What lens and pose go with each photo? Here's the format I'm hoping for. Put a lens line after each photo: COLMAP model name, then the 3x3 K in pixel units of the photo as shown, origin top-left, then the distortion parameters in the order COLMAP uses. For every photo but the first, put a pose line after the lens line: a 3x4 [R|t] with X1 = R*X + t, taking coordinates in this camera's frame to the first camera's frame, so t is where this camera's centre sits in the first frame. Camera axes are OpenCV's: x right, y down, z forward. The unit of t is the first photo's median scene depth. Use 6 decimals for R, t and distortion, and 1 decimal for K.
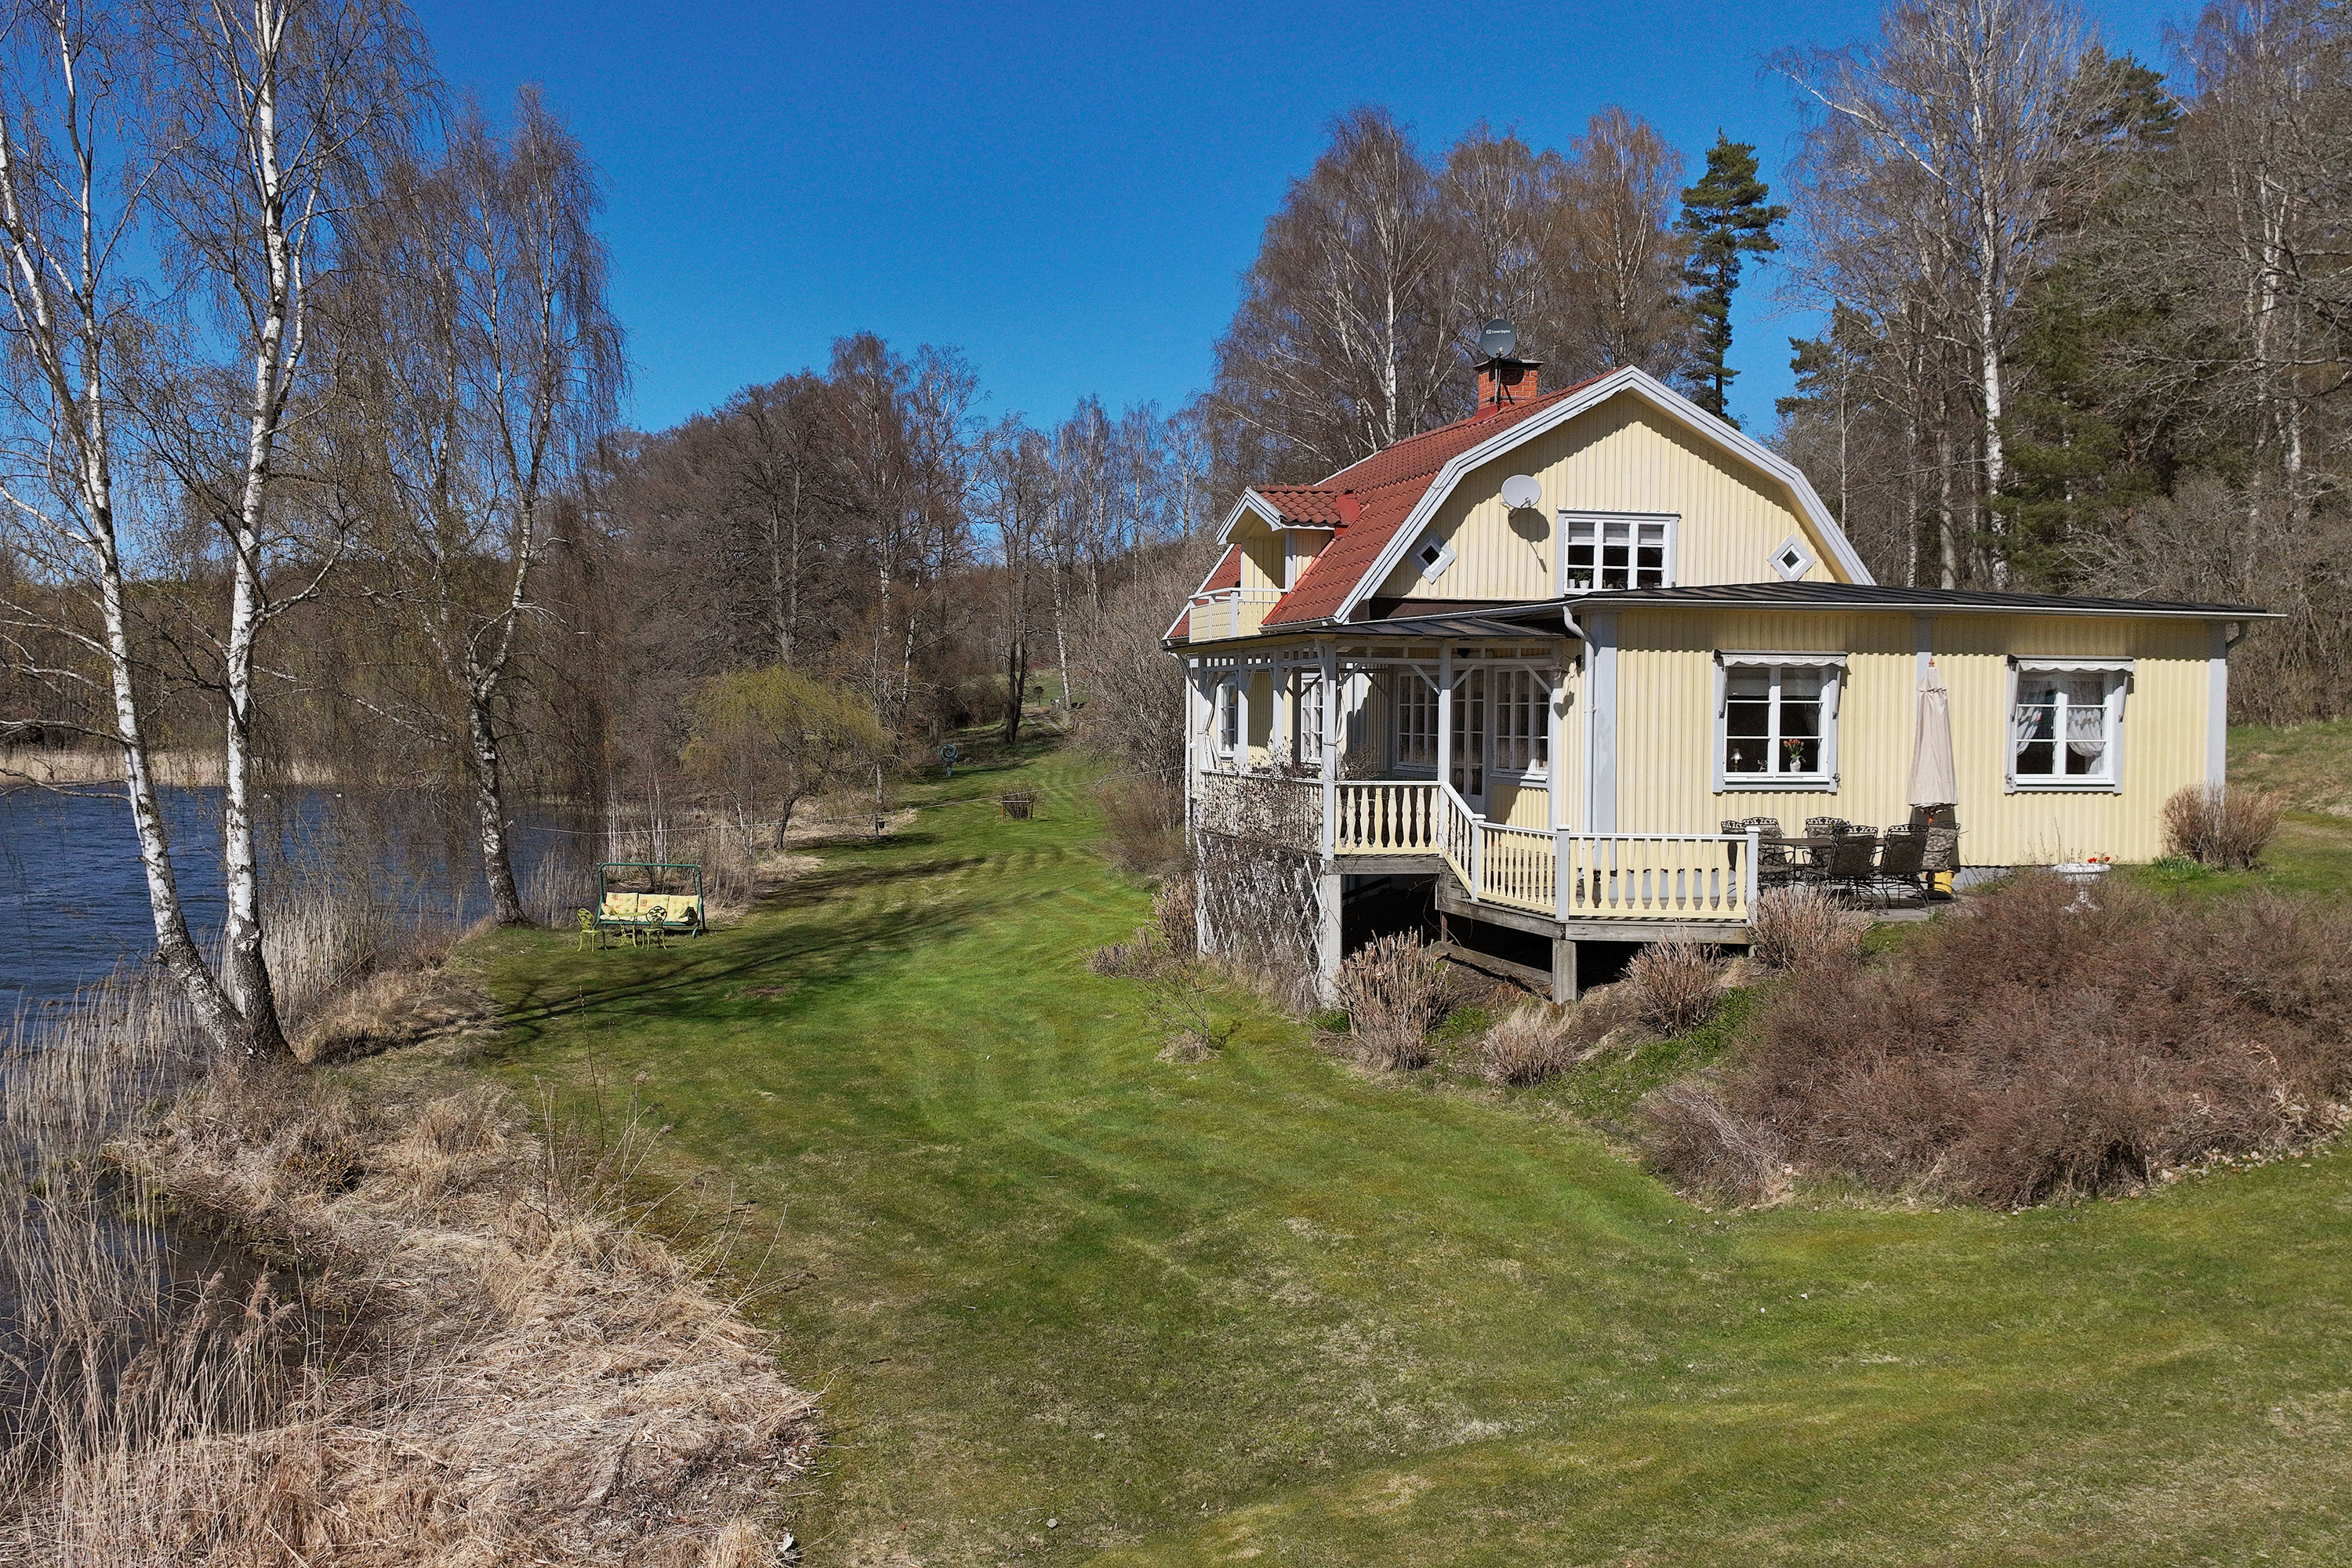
lens RADIAL K [[1906.6, 0, 1048.1], [0, 1906.6, 768.1], [0, 0, 1]] dist [0.006476, 0.004183]
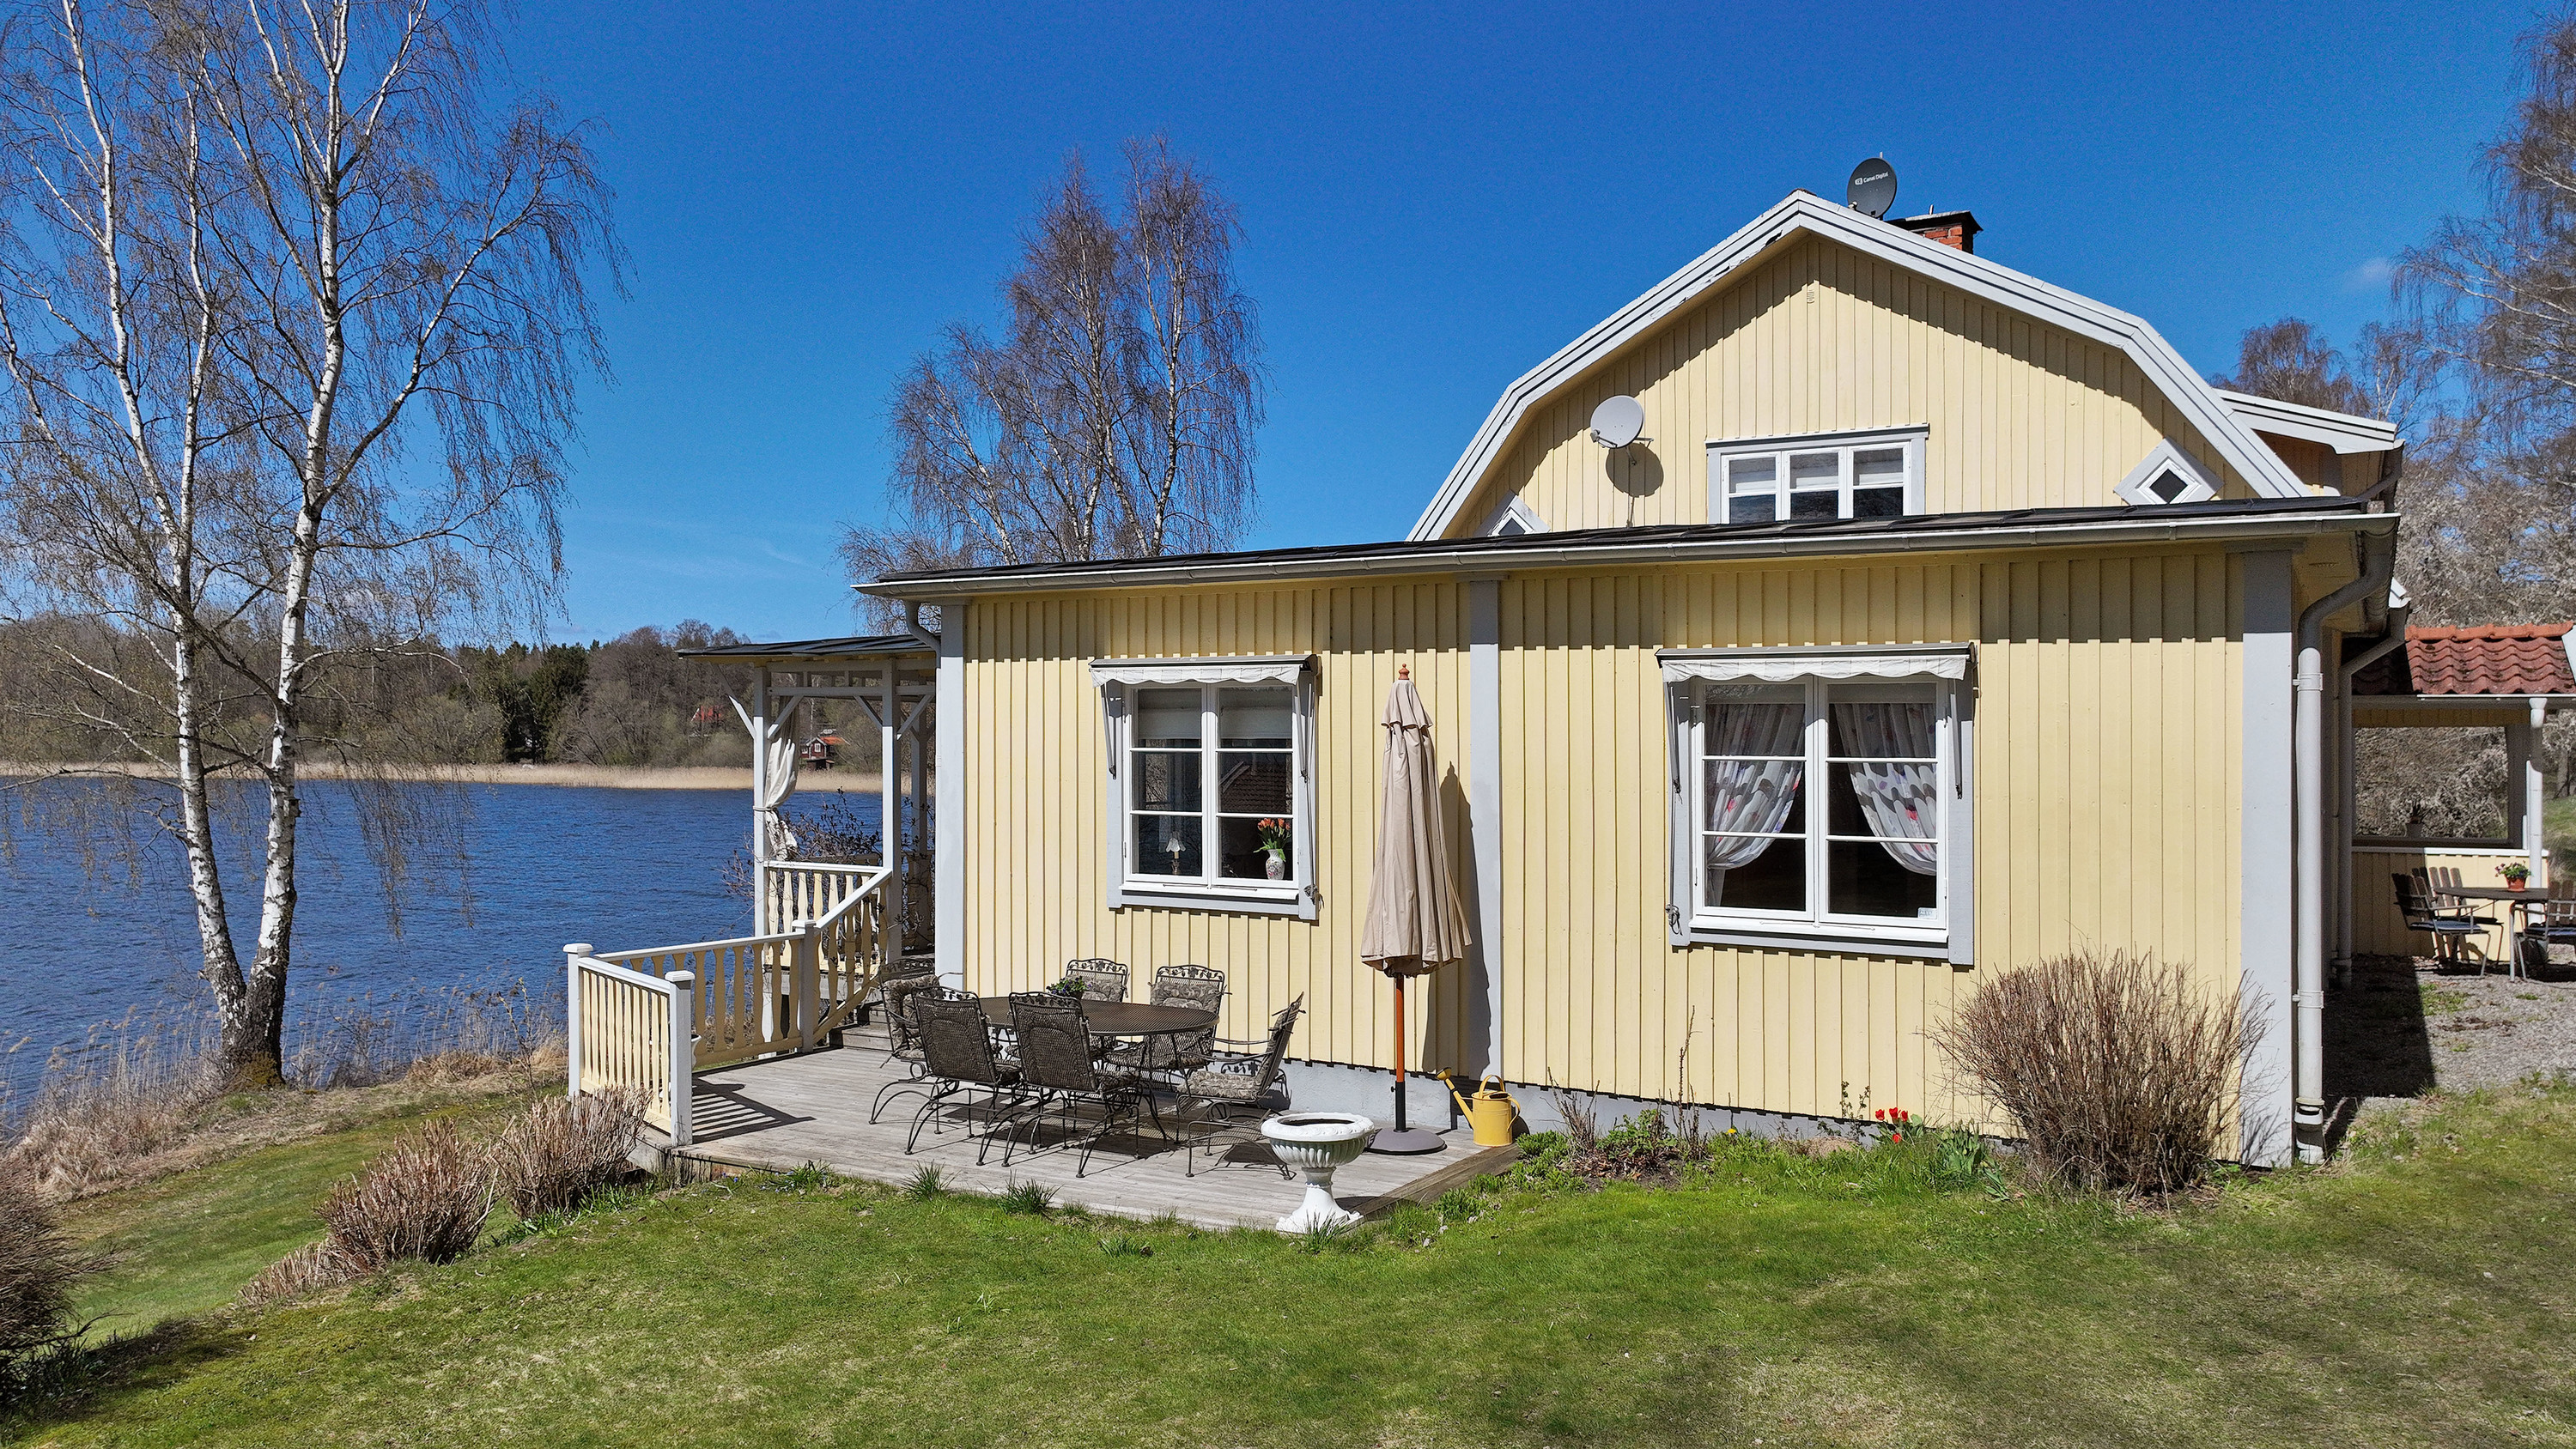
lens RADIAL K [[1838.9, 0, 1288.0], [0, 1838.9, 724.5], [0, 0, 1]] dist [0.008270, 0.001818]
pose [[0.725102, -0.012527, -0.688527, 0.749539], [-0.024036, 0.998765, -0.043484, -0.019110], [0.688222, 0.048080, 0.723905, 0.616193]]
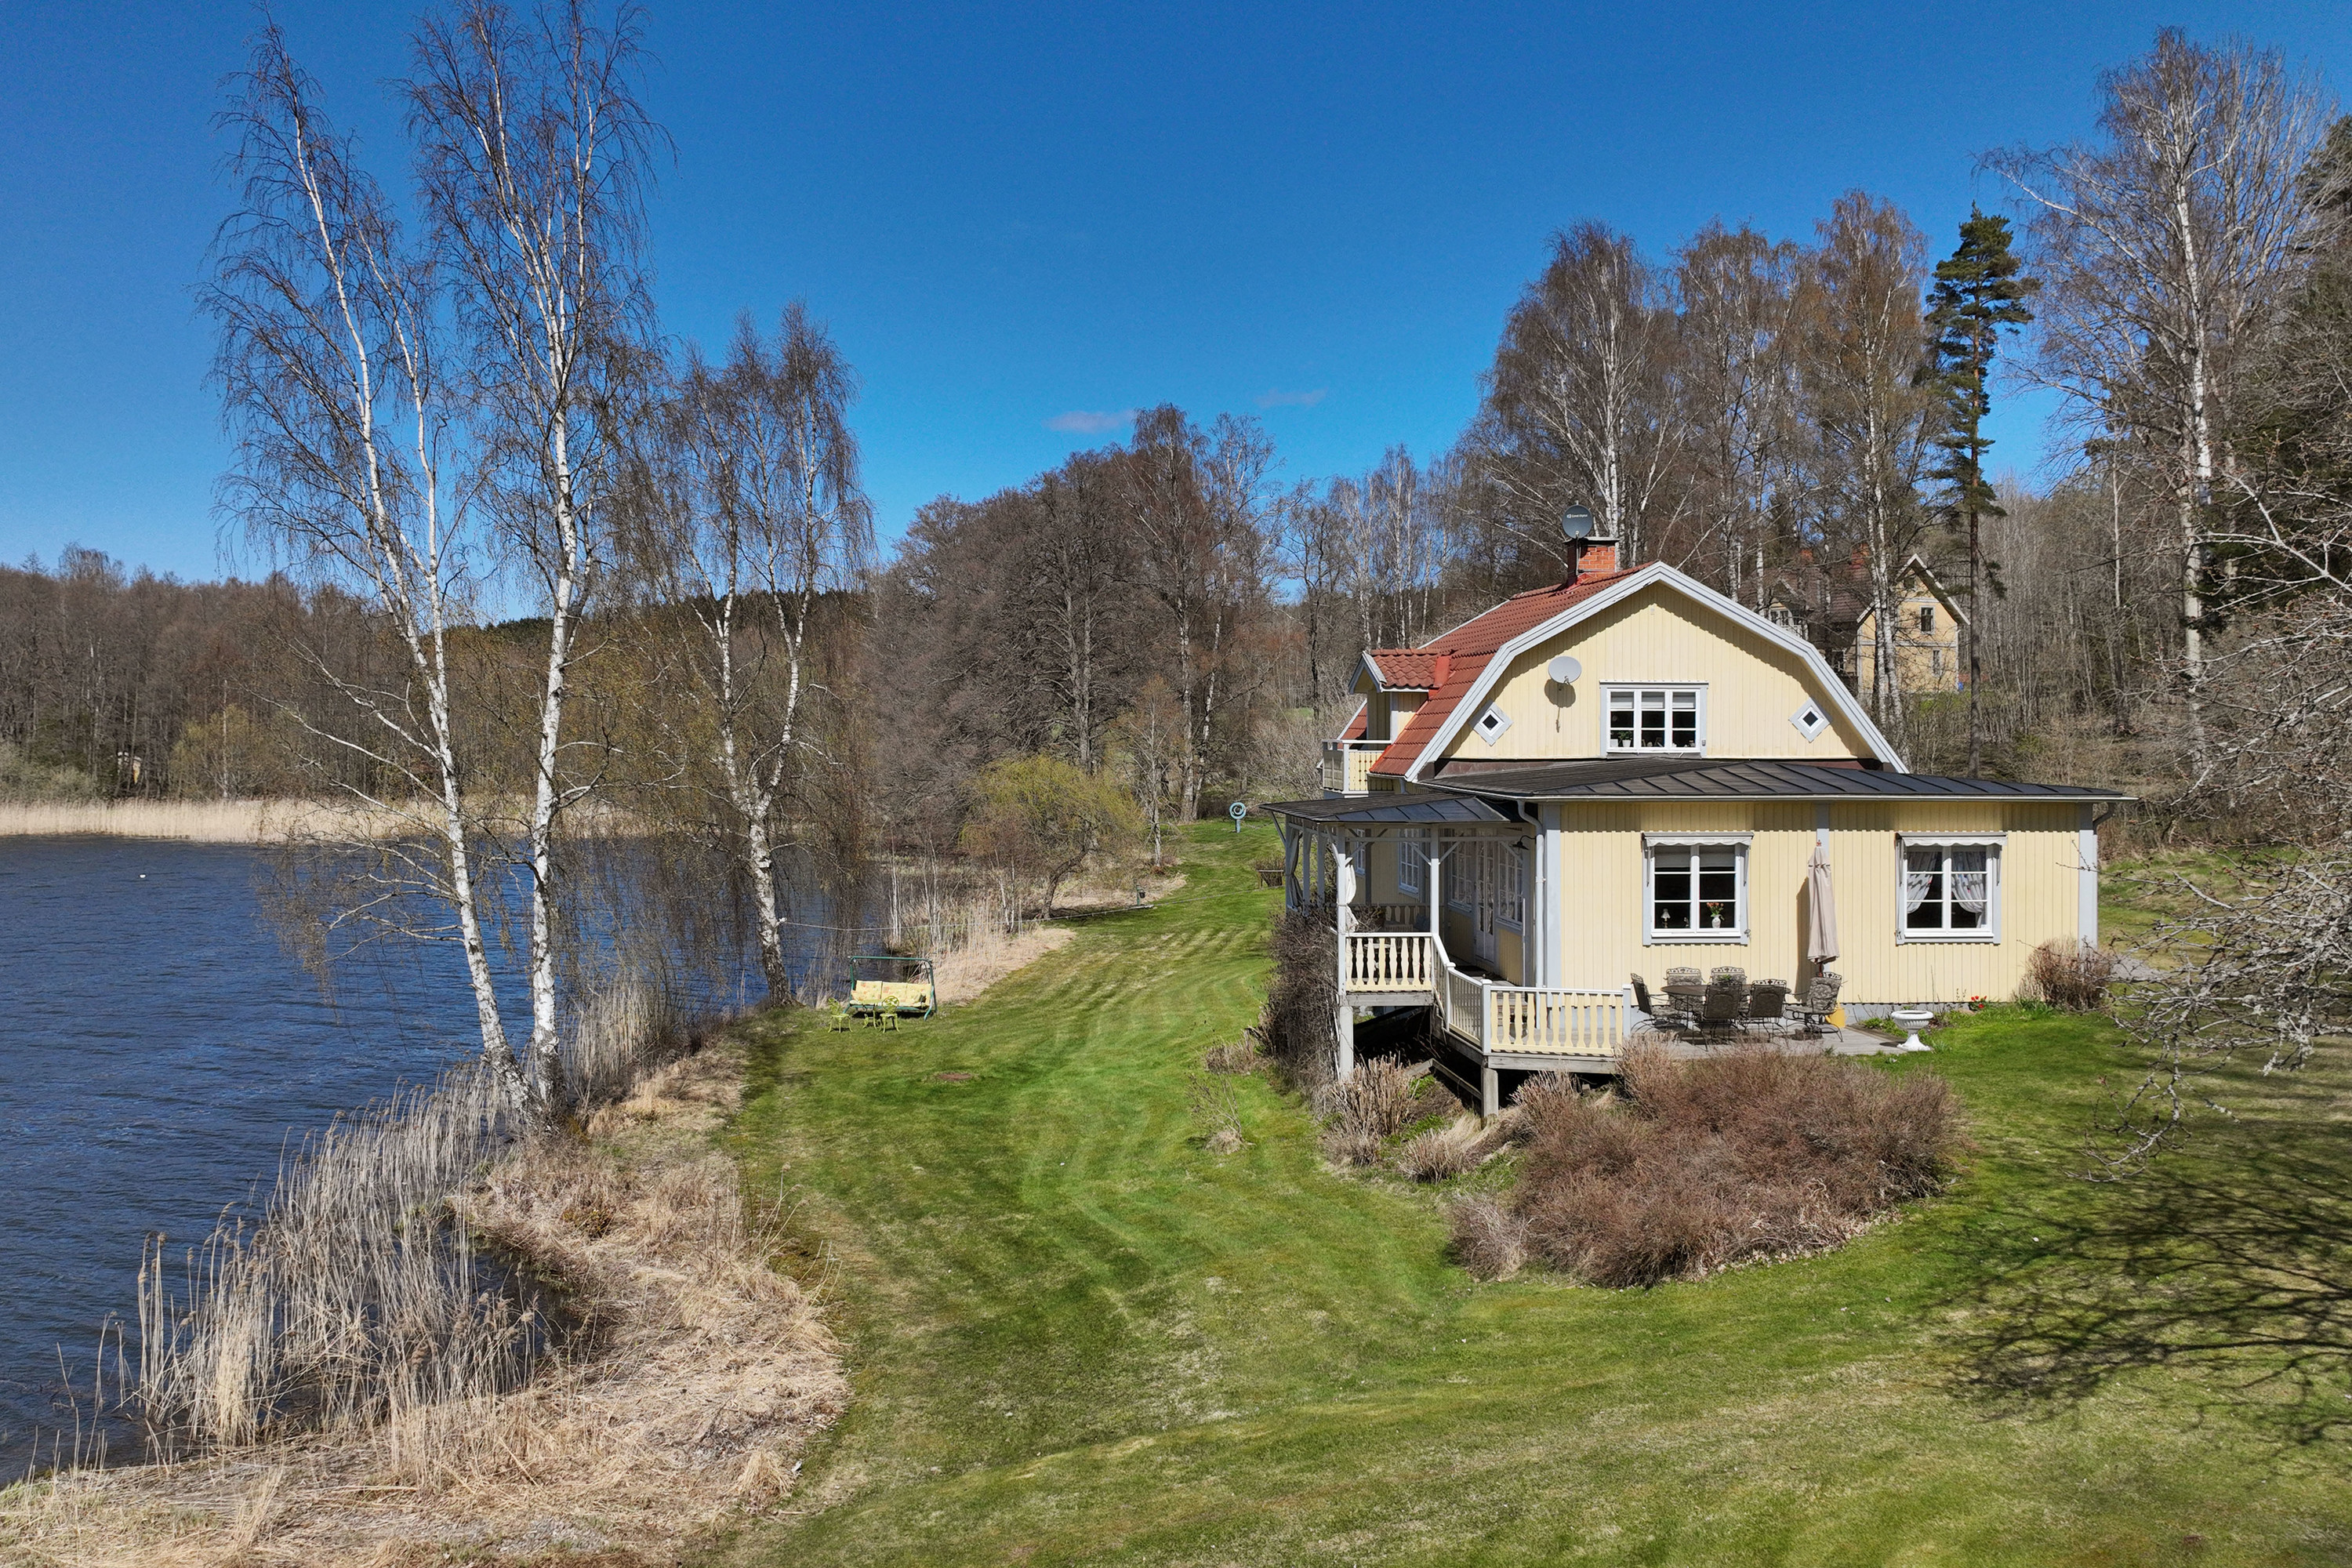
lens RADIAL K [[1928.8, 0, 1142.5], [0, 1928.8, 783.3], [0, 0, 1]] dist [-0.006156, 0.006098]
pose [[0.991027, -0.006483, -0.133502, 0.185549], [0.005915, 0.999972, -0.004655, -0.088128], [0.133529, 0.003824, 0.991038, -0.303821]]
